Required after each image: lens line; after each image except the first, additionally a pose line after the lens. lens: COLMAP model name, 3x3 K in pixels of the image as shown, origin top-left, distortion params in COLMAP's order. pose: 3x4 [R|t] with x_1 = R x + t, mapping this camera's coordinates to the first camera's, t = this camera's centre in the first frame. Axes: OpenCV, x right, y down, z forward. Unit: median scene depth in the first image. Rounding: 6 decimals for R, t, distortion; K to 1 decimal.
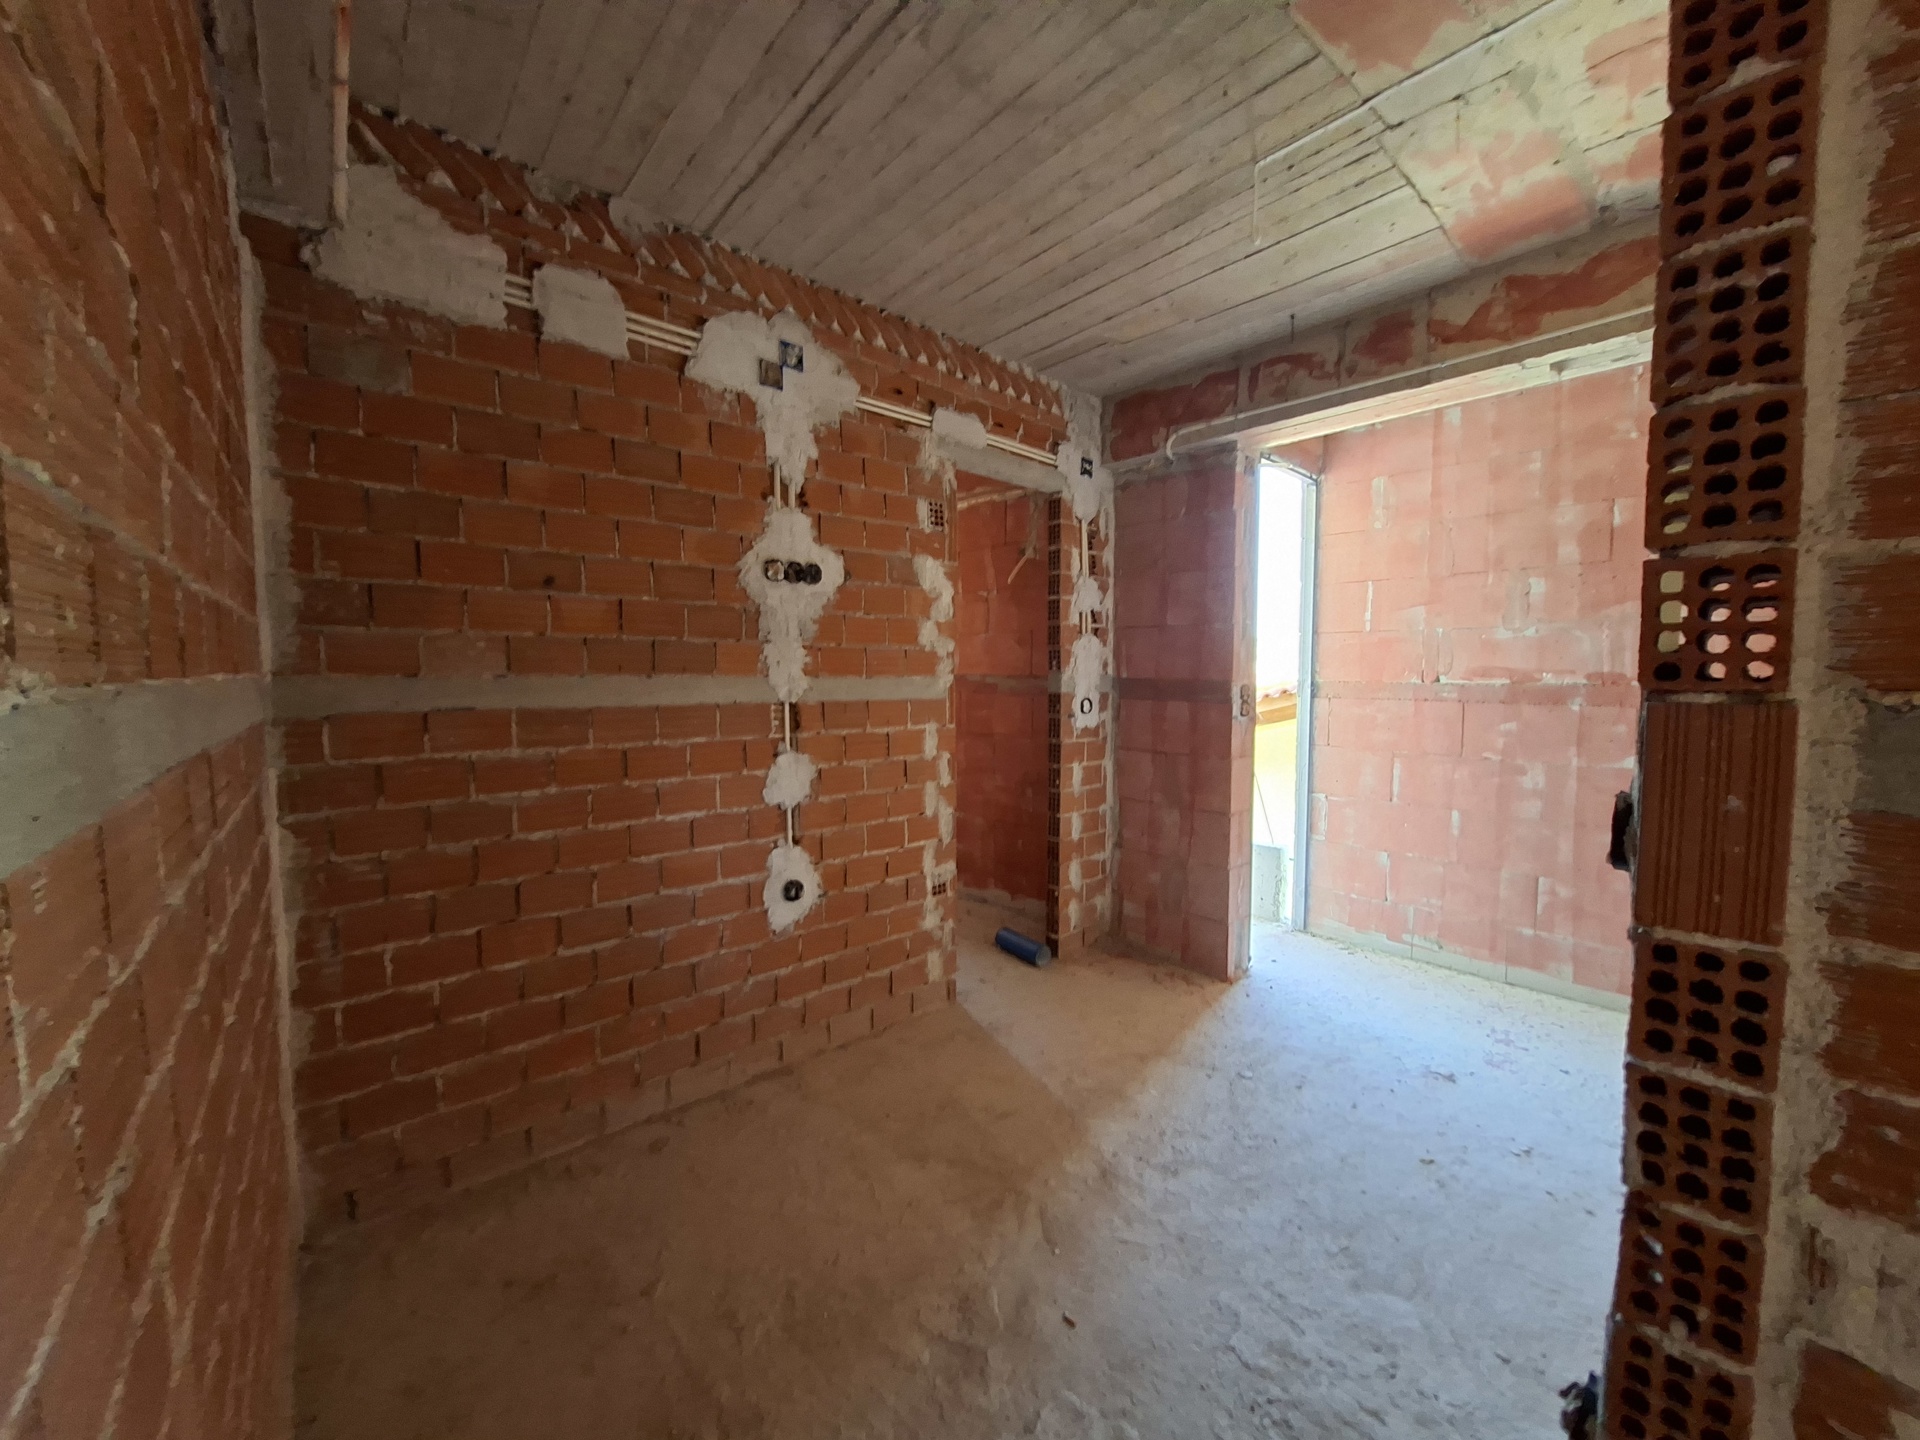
lens RADIAL K [[756.8, 0, 960.1], [0, 756.8, 724.0], [0, 0, 1]] dist [-0.010678, 0.003560]
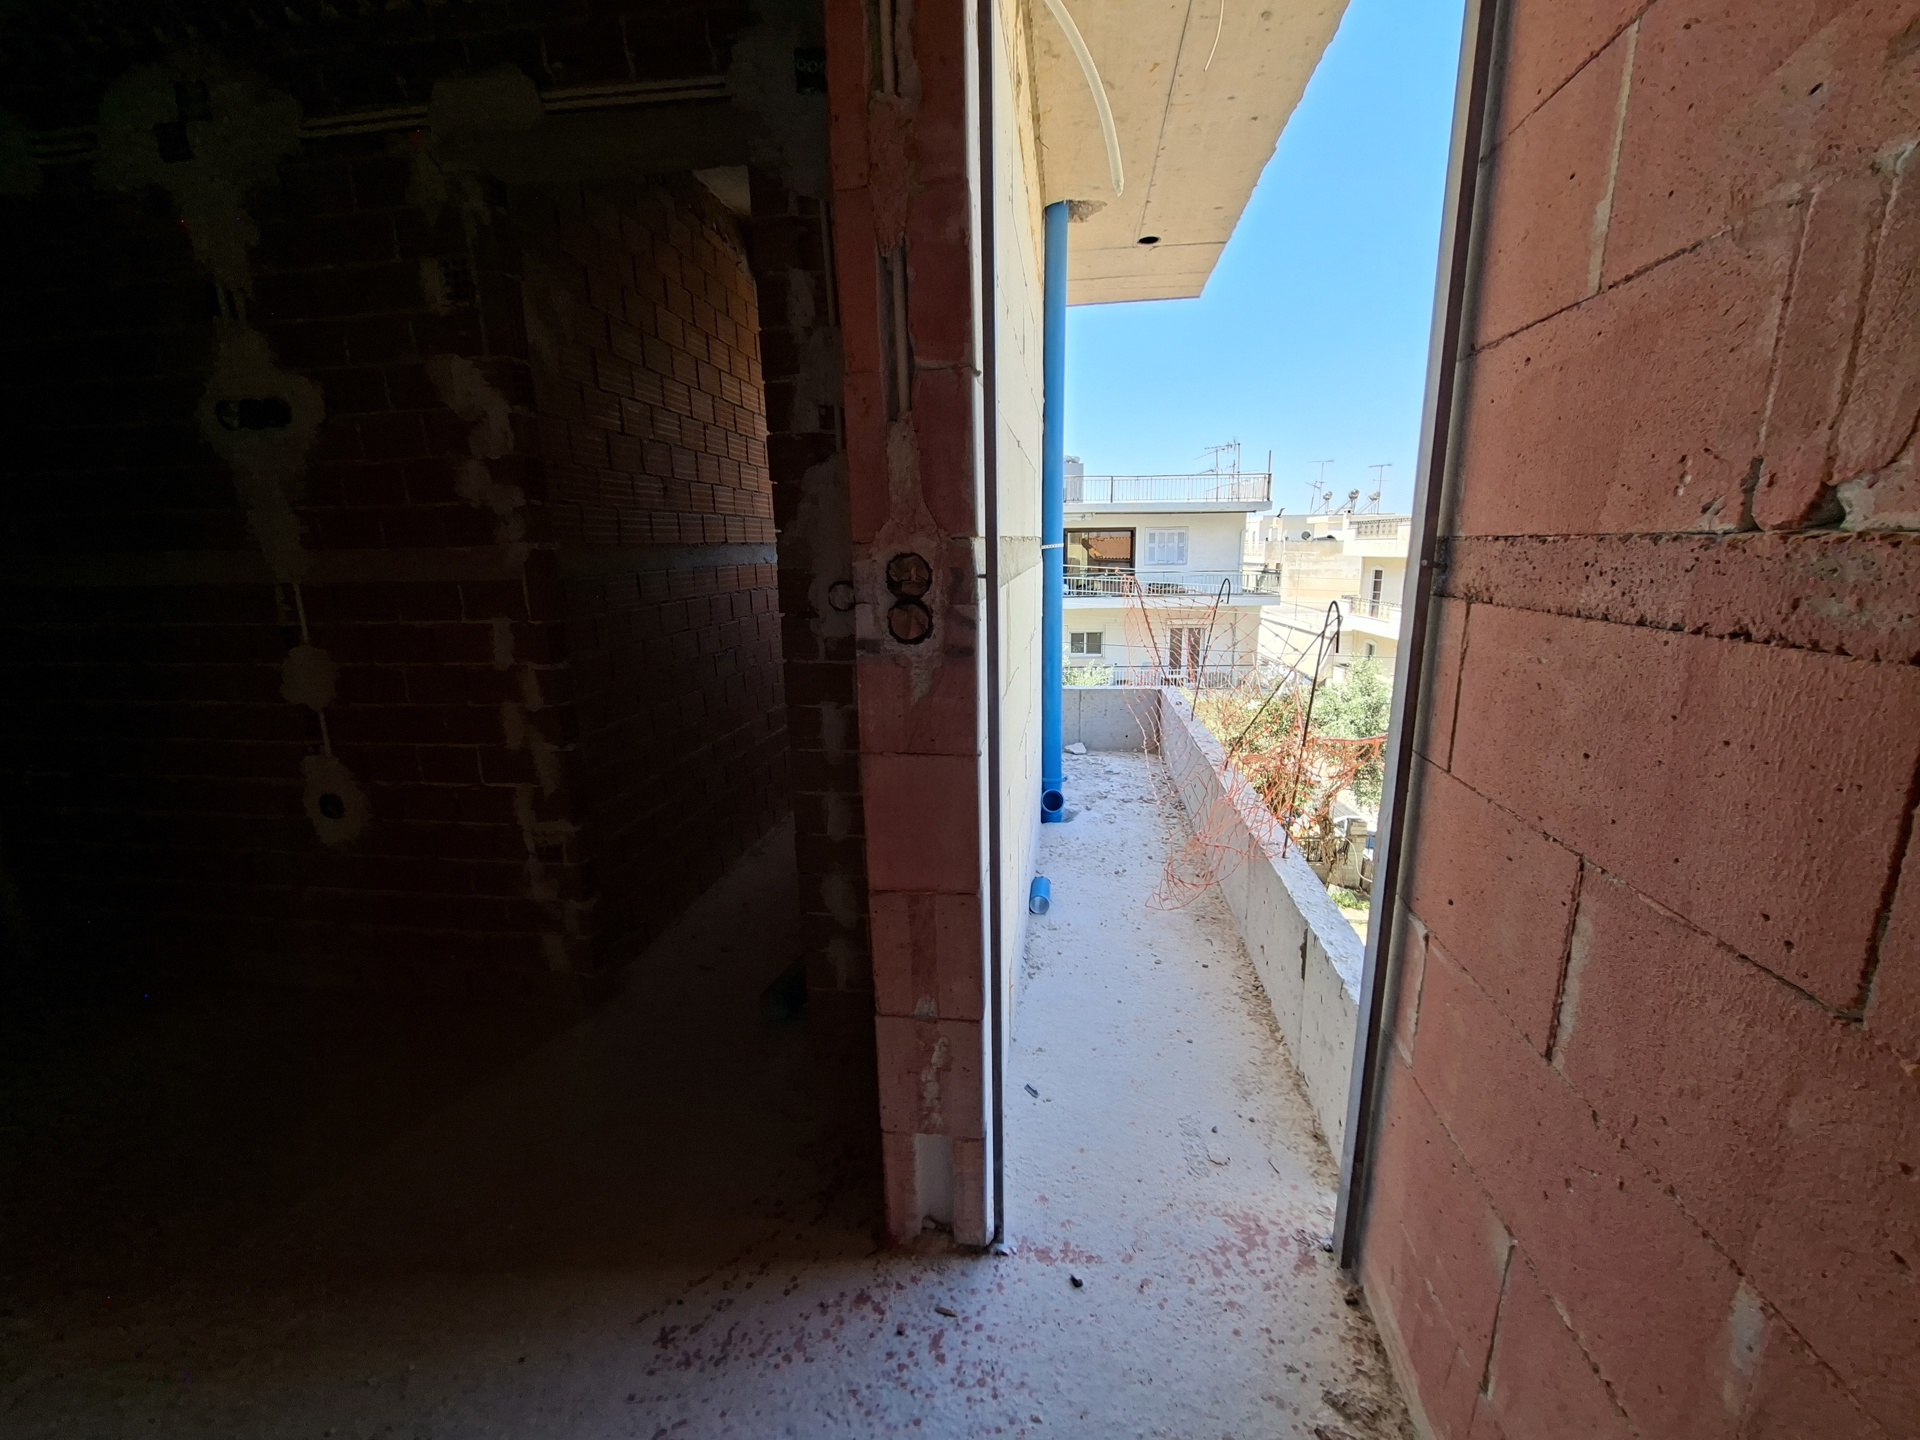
lens RADIAL K [[756.8, 0, 963.3], [0, 756.8, 724.0], [0, 0, 1]] dist [-0.010678, 0.003560]
pose [[0.638473, 0.162022, -0.752397, 0.762095], [-0.030908, 0.982200, 0.185280, -0.045713], [0.769024, -0.095041, 0.632115, 0.898504]]
